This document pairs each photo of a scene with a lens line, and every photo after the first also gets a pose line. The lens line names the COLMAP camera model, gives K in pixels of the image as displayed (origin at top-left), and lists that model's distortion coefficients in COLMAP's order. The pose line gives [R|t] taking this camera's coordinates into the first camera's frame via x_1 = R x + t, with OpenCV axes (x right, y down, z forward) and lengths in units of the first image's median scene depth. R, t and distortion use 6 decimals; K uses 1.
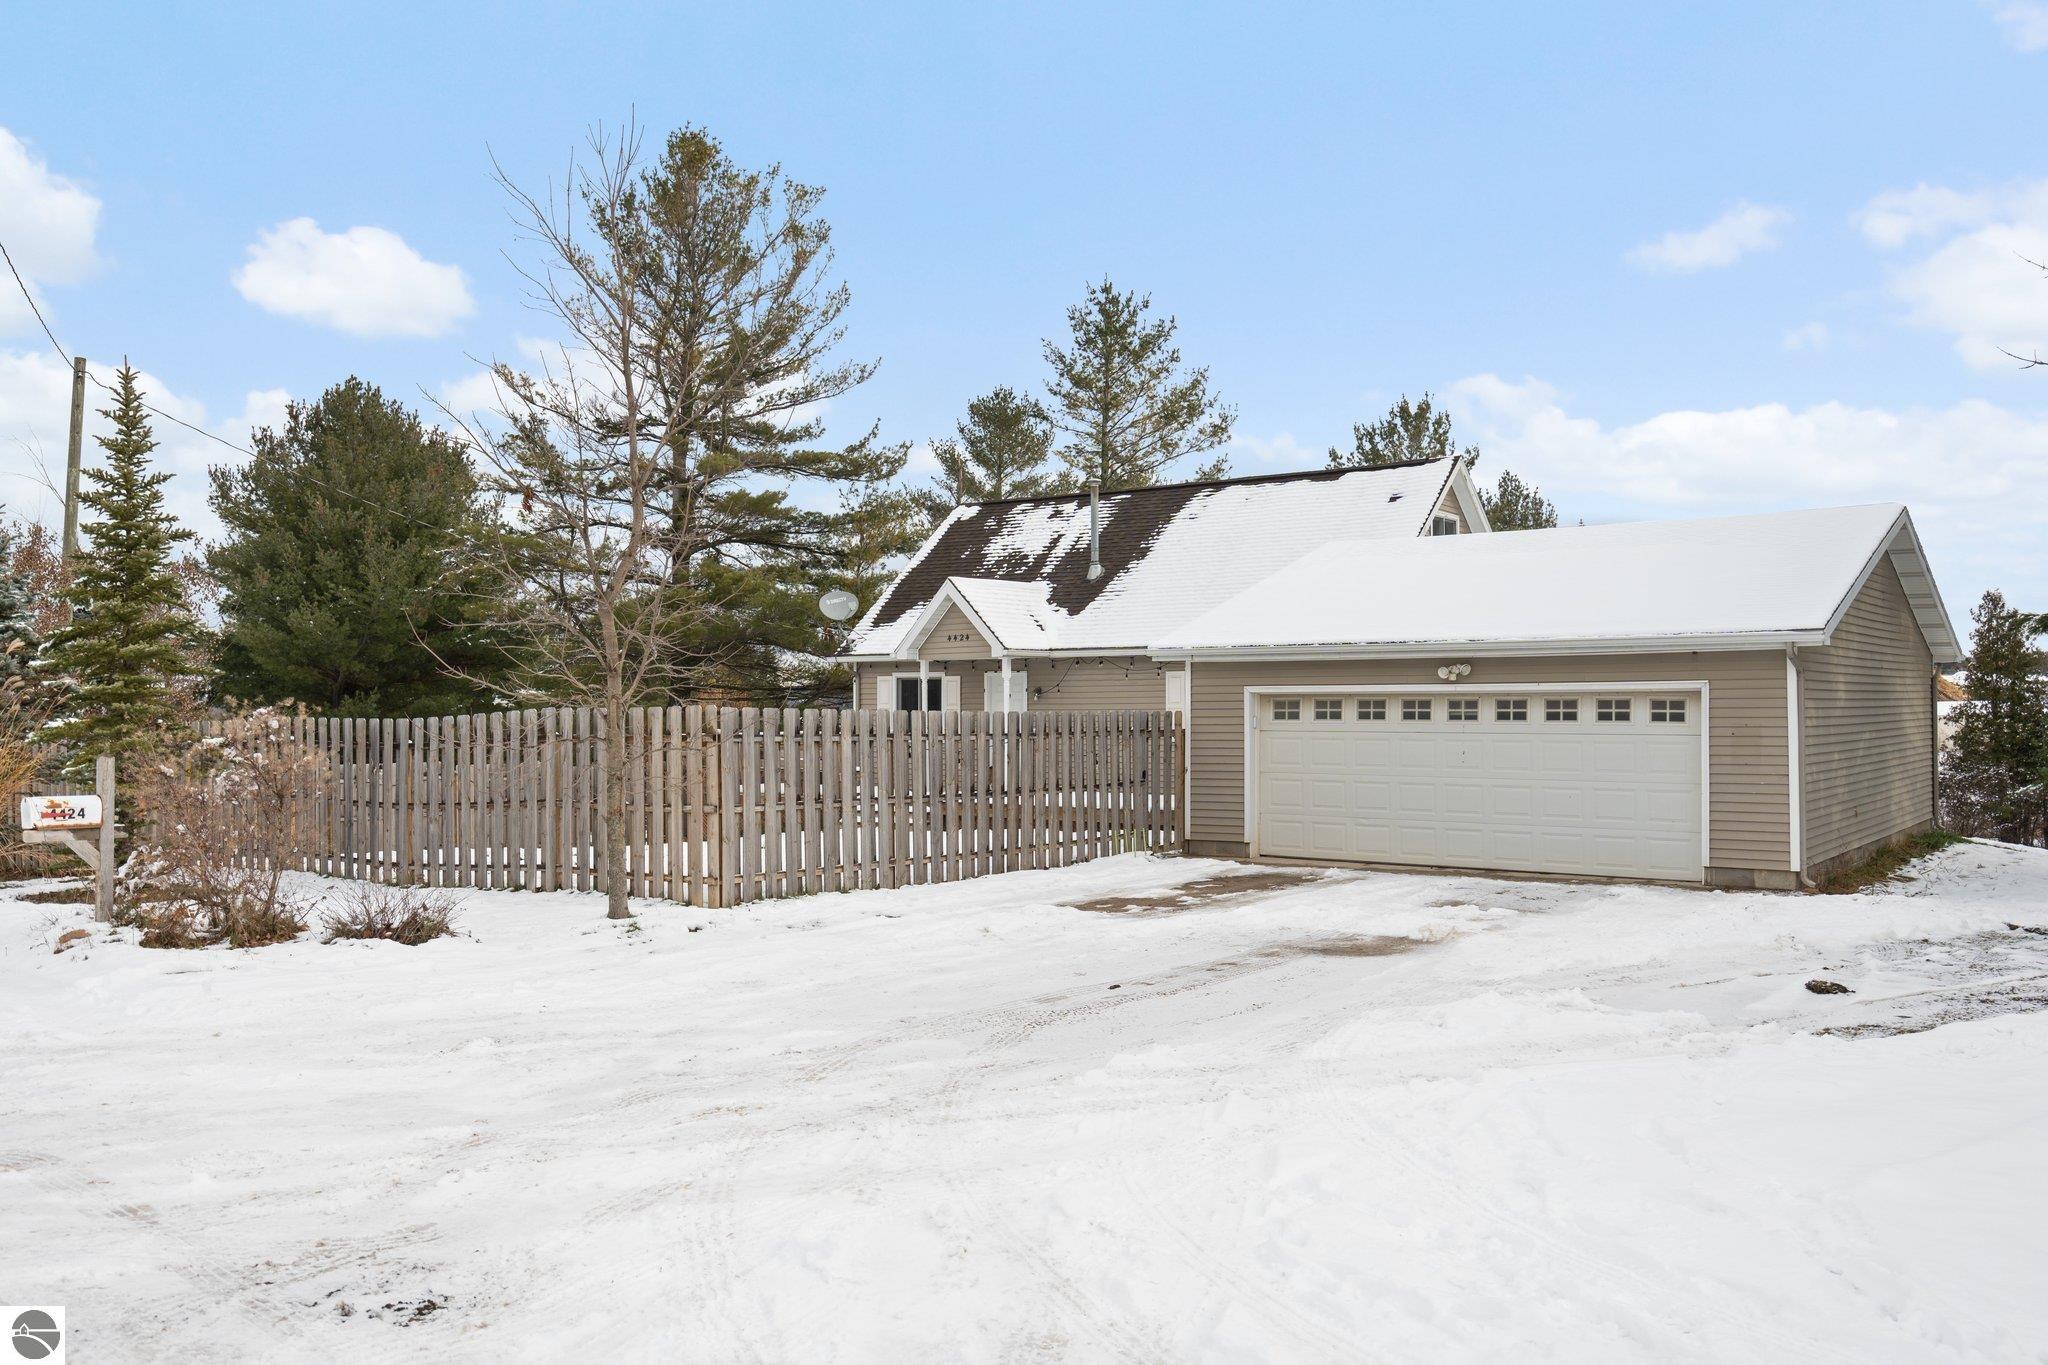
lens RADIAL K [[1609.7, 0, 1024.0], [0, 1609.7, 682.5], [0, 0, 1]] dist [0.003802, -0.000220]
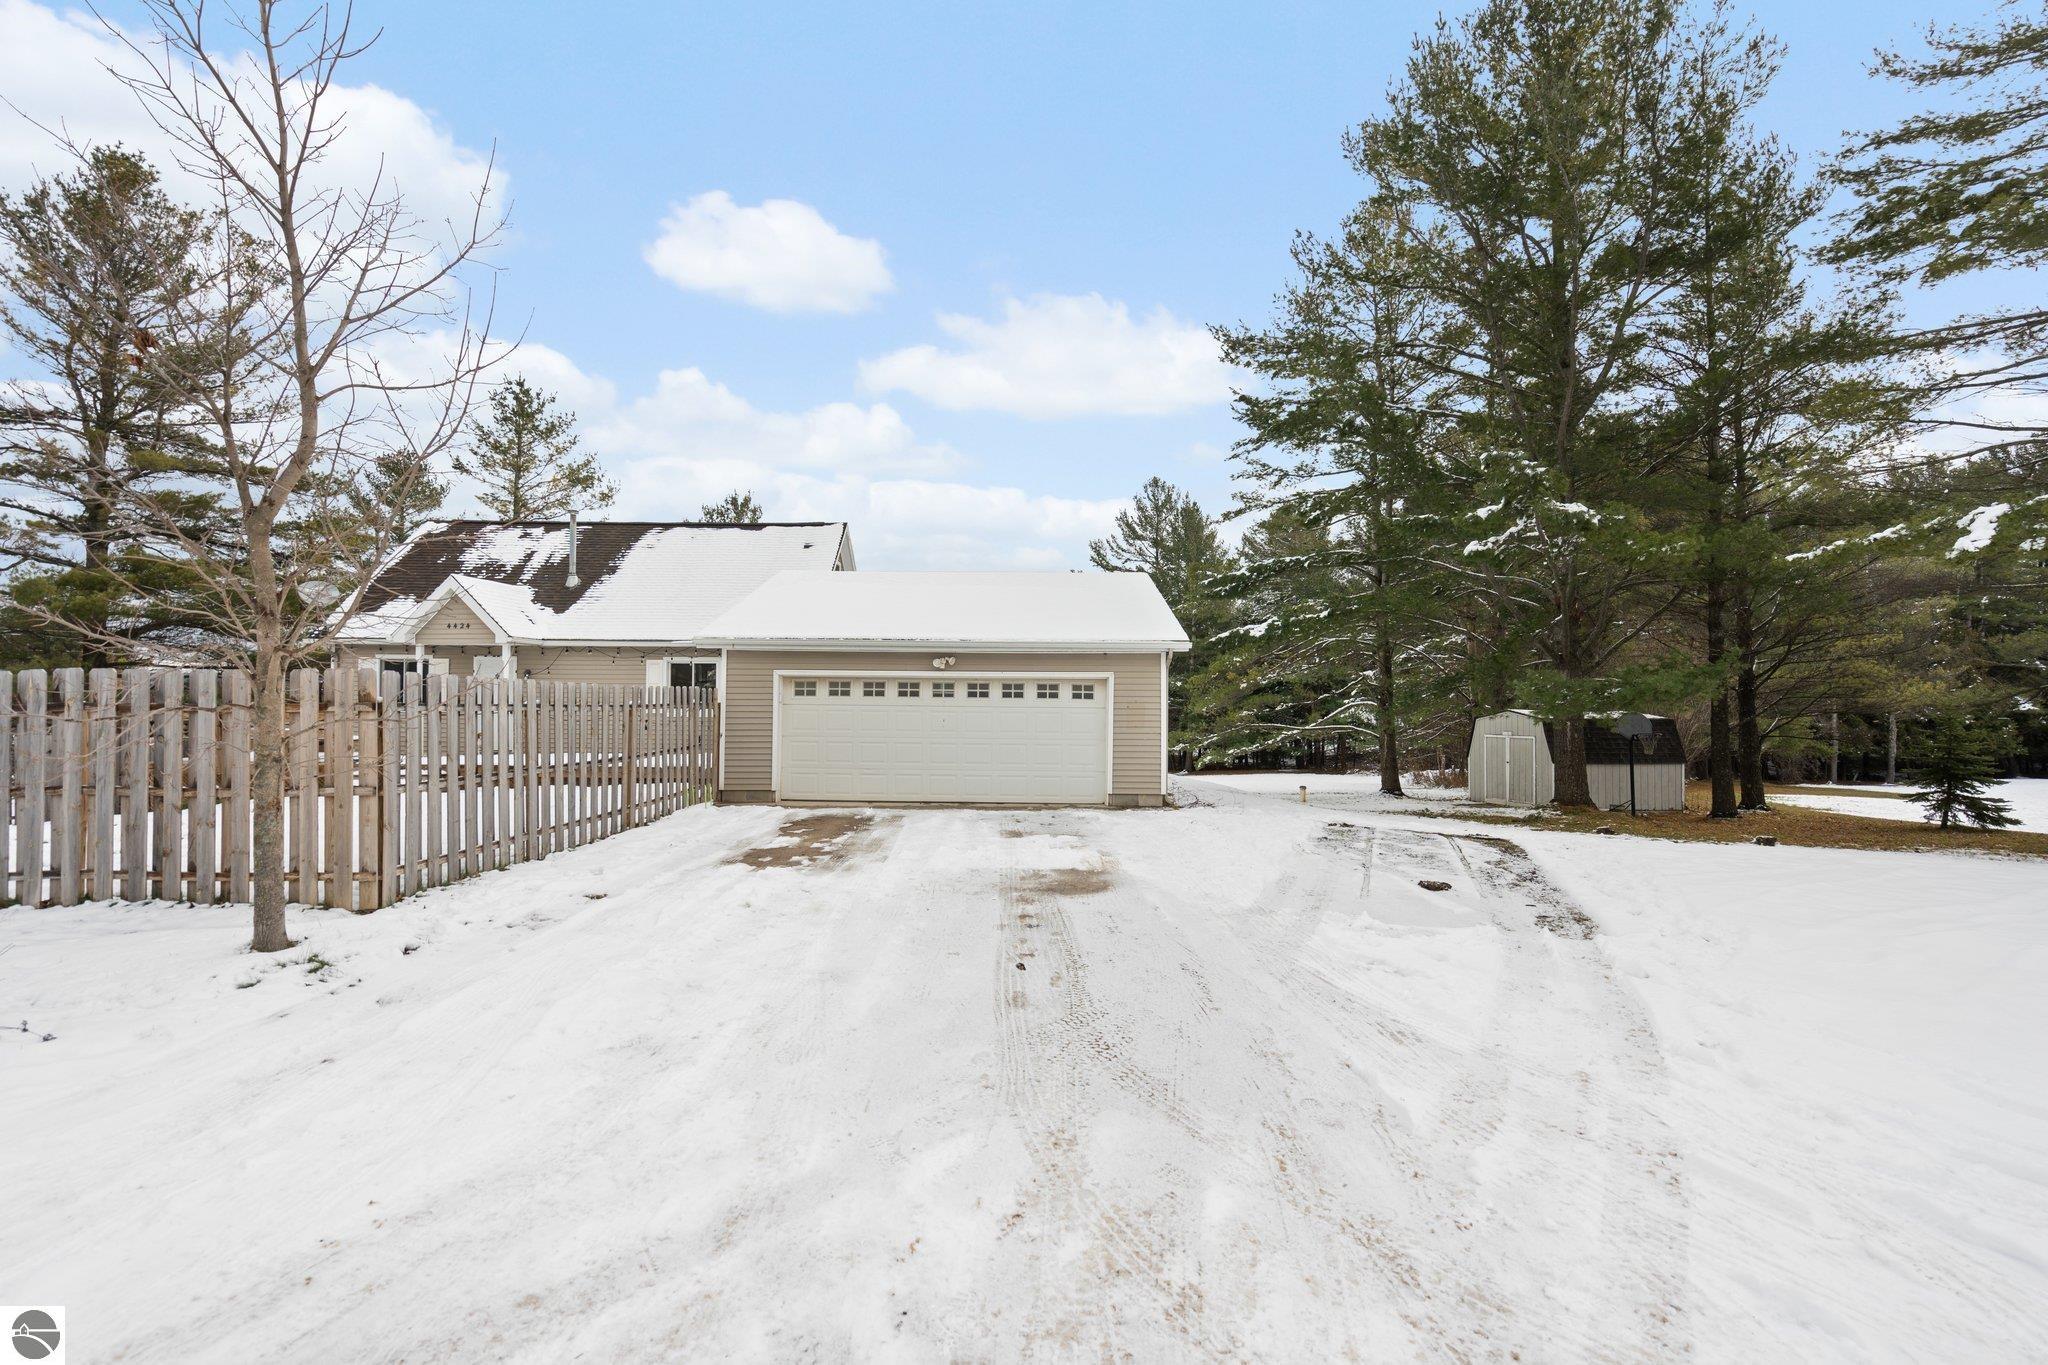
lens RADIAL K [[922.2, 0, 998.6], [0, 922.2, 683.3], [0, 0, 1]] dist [0.000037, 0.000028]
pose [[0.820031, 0.018111, 0.572033, -0.090214], [-0.019867, 0.999798, -0.003176, 0.007745], [-0.571975, -0.008760, 0.820225, 0.187333]]
